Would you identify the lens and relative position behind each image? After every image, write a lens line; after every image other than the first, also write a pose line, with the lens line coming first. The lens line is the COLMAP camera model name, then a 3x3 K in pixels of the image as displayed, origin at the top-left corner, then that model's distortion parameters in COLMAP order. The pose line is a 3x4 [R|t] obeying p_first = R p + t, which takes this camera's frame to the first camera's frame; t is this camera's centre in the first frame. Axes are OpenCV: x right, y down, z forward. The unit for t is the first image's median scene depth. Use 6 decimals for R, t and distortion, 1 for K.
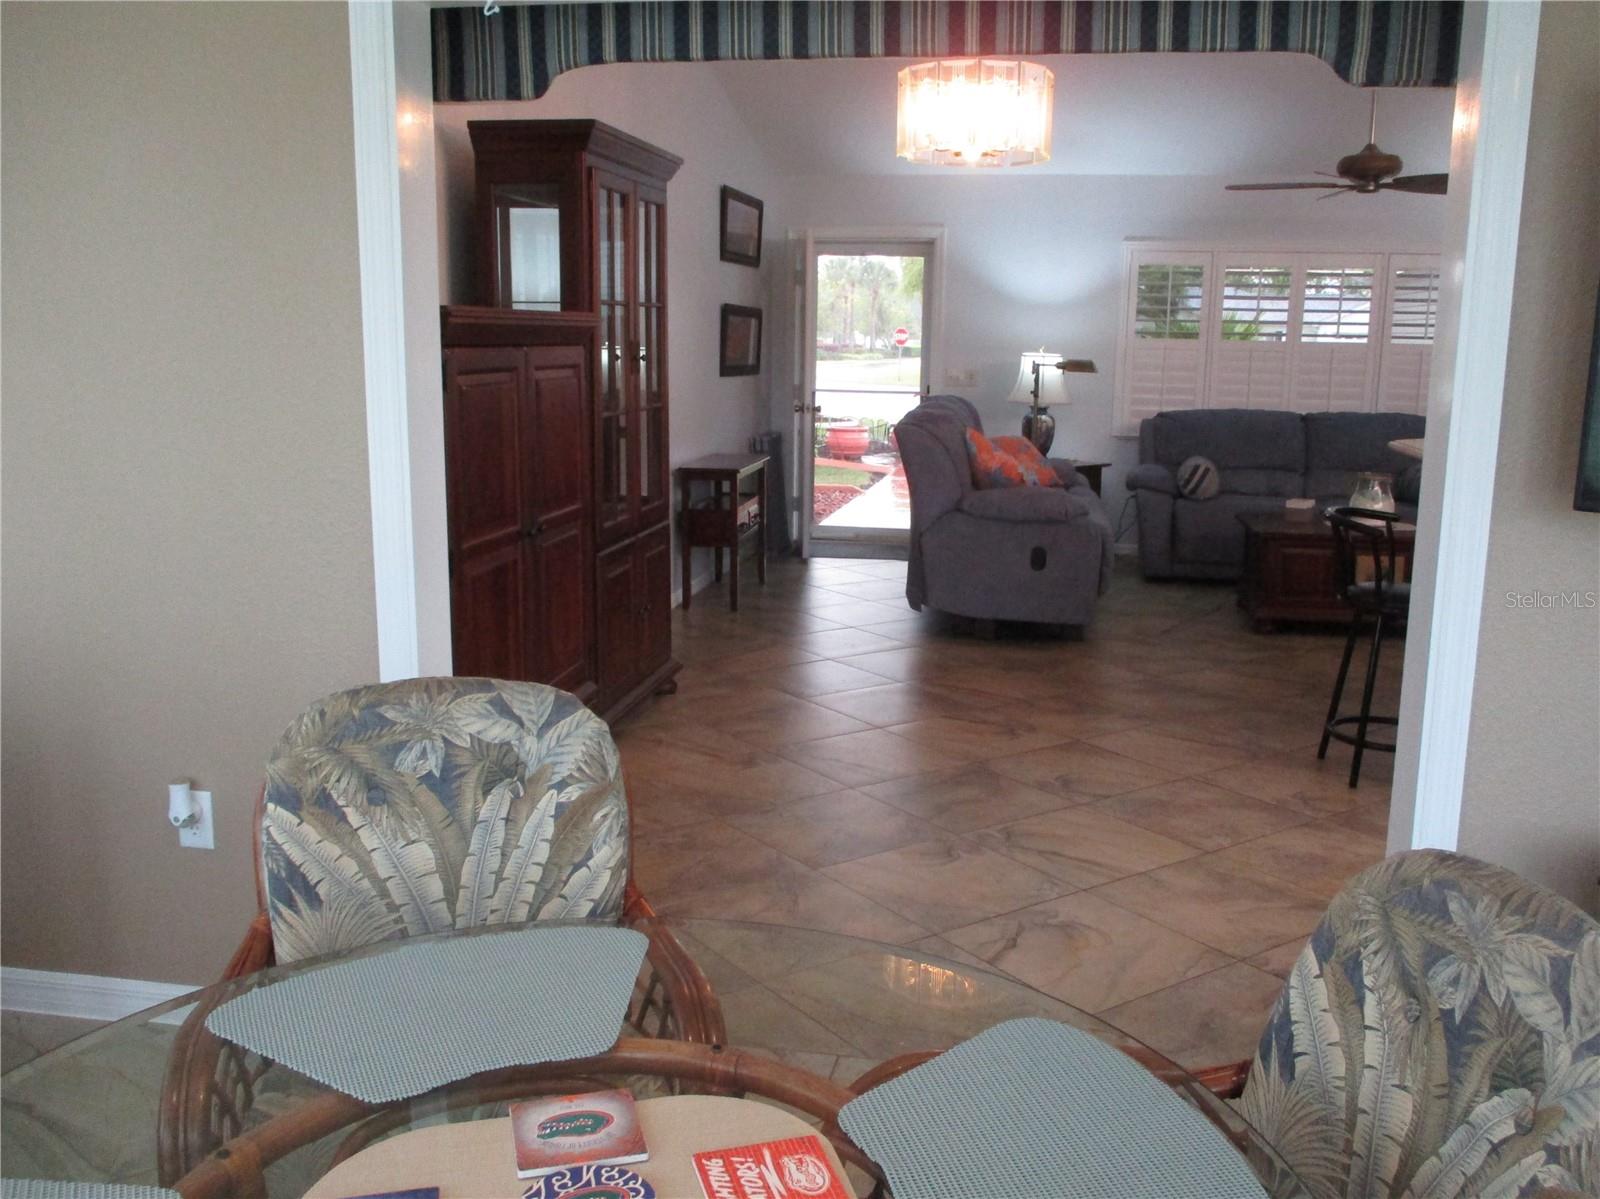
lens RADIAL K [[1420.8, 0, 790.3], [0, 1420.8, 607.3], [0, 0, 1]] dist [-0.039869, 0.009942]
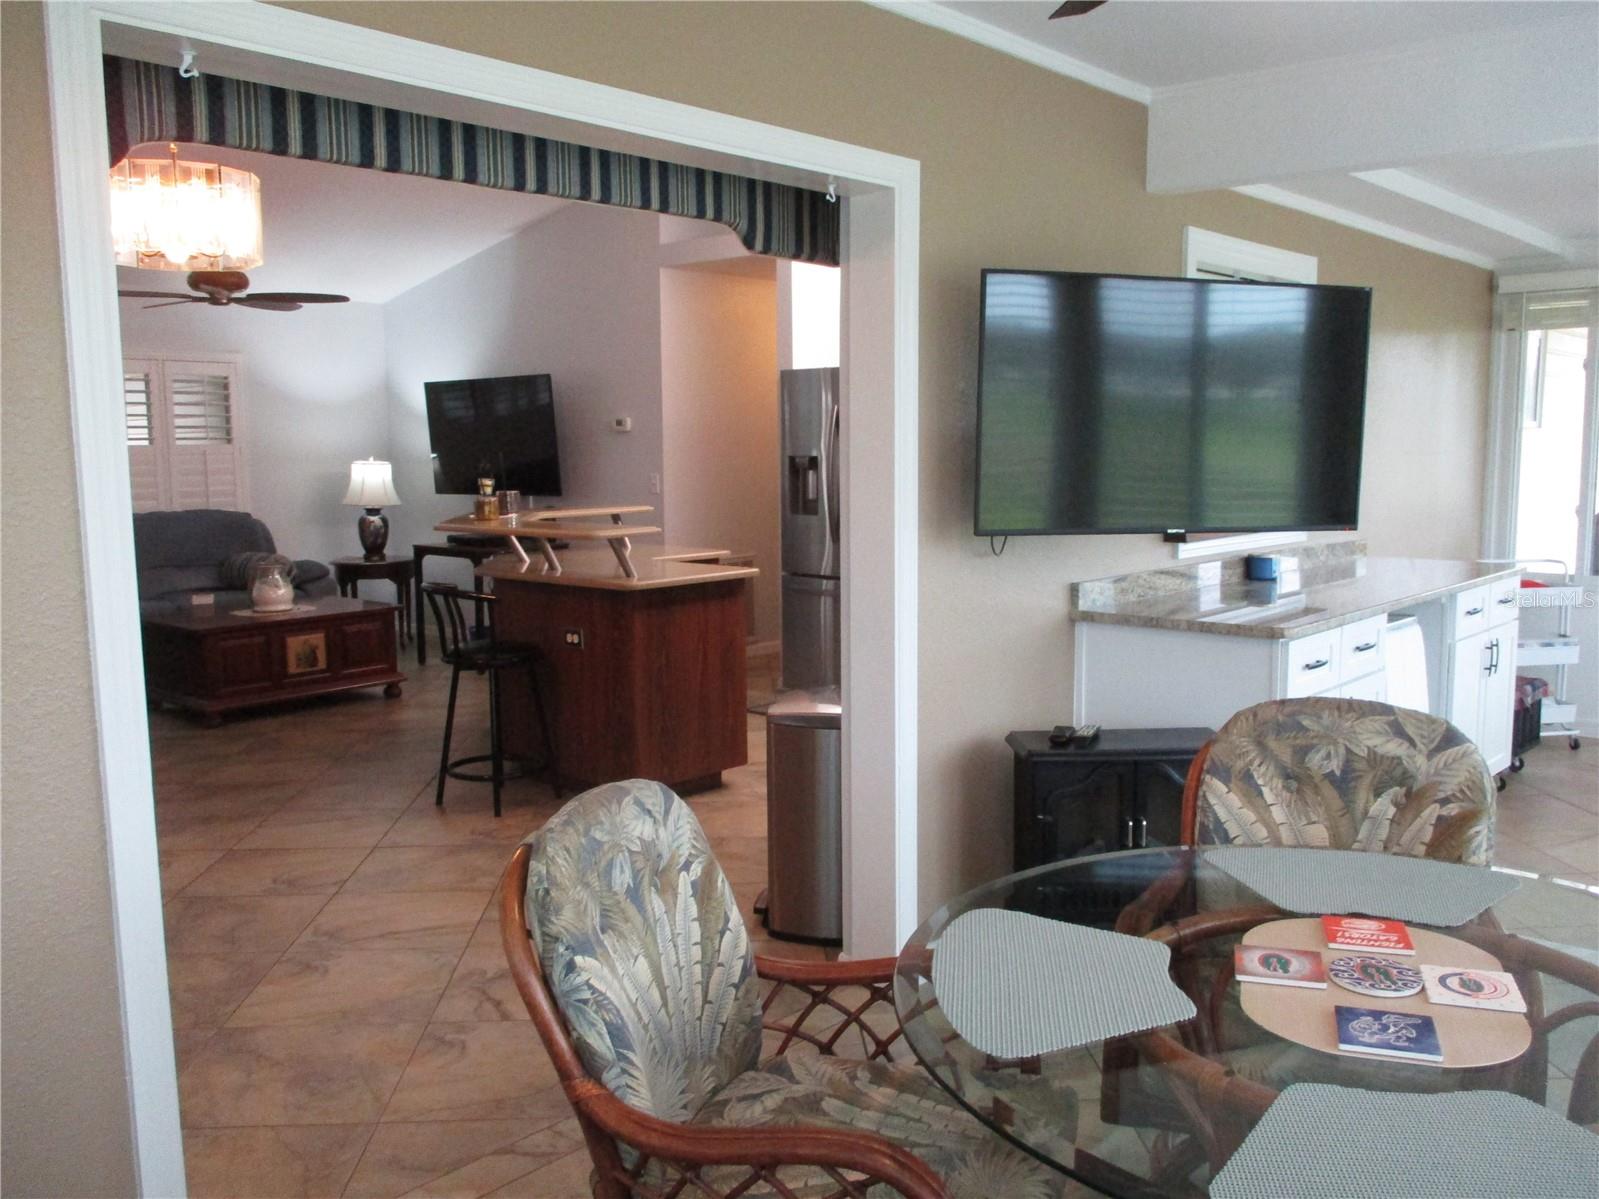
lens RADIAL K [[1367.1, 0, 815.2], [0, 1367.1, 613.2], [0, 0, 1]] dist [-0.036888, 0.008806]
pose [[0.530259, -0.124918, 0.838582, -0.244290], [0.176083, 0.983746, 0.035200, -0.020091], [-0.829349, 0.128995, 0.543636, 0.091276]]
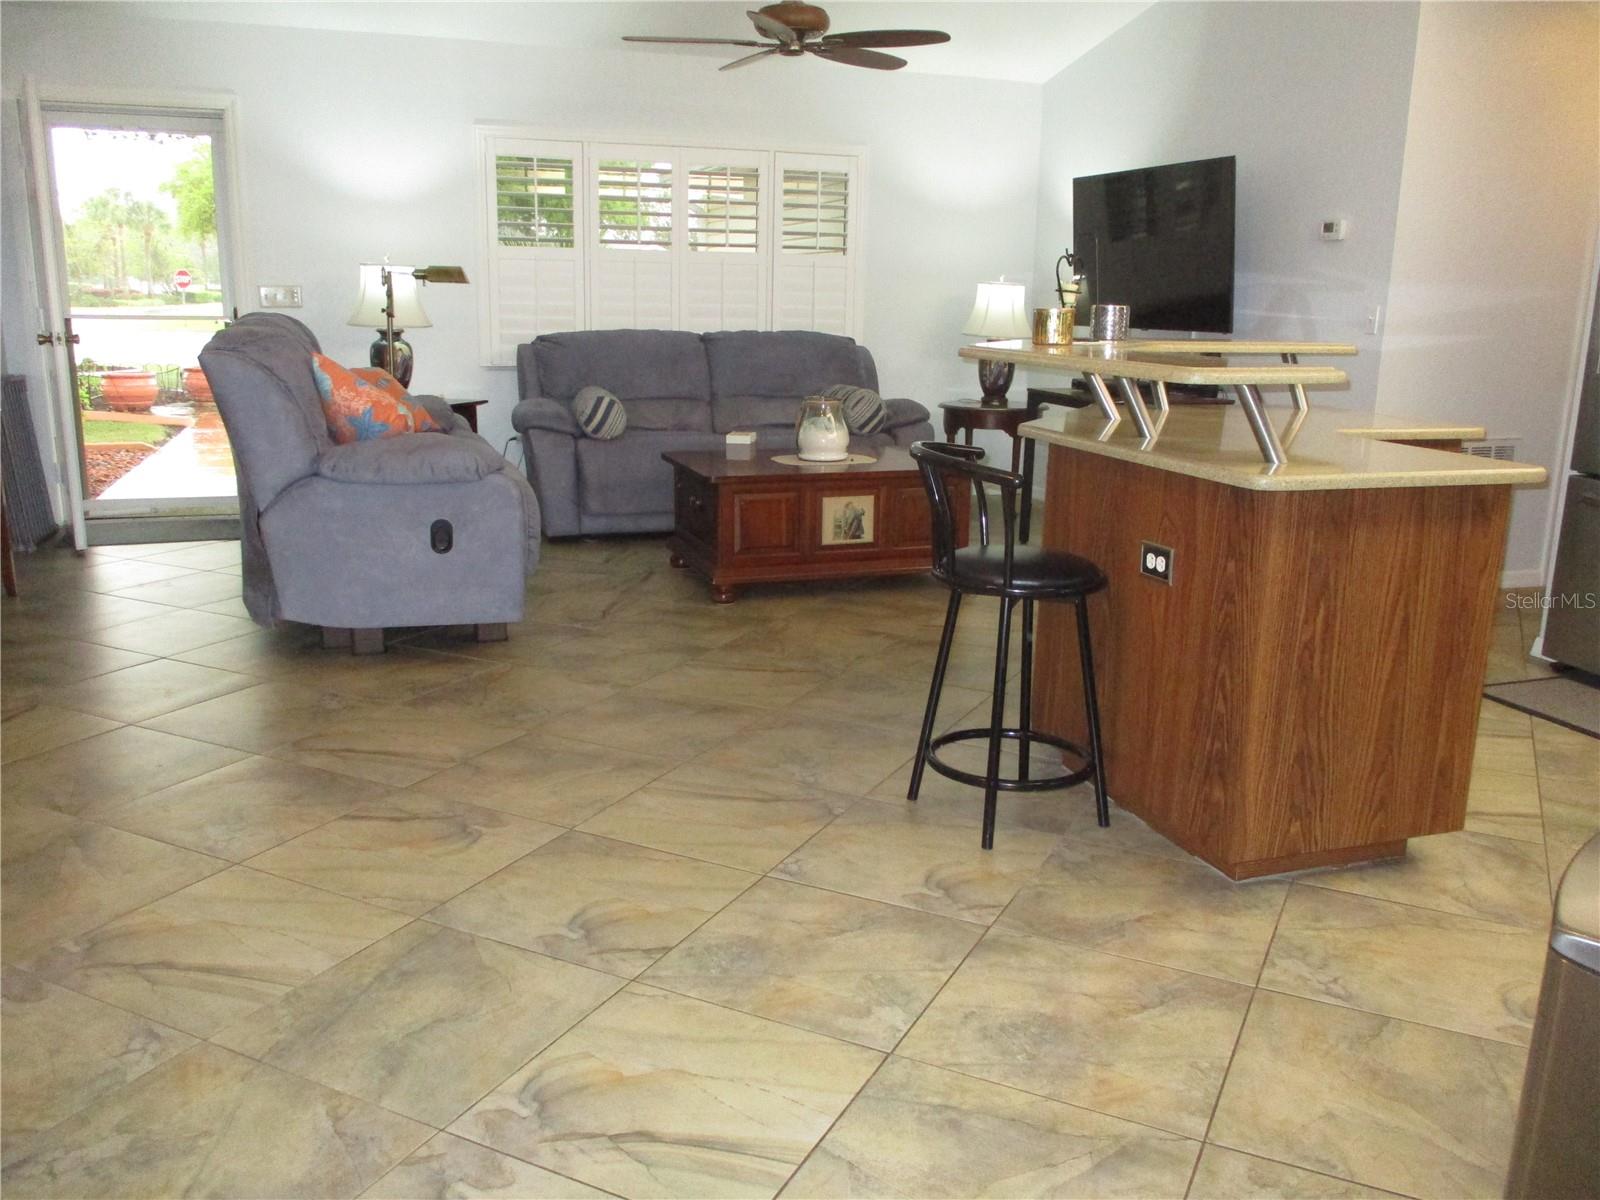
lens RADIAL K [[1368.0, 0, 815.7], [0, 1368.0, 613.7], [0, 0, 1]] dist [-0.036888, 0.008806]
pose [[0.876303, -0.108632, 0.469353, 0.014719], [0.084352, 0.993793, 0.072525, -0.026806], [-0.474319, -0.023963, 0.880027, 0.286619]]
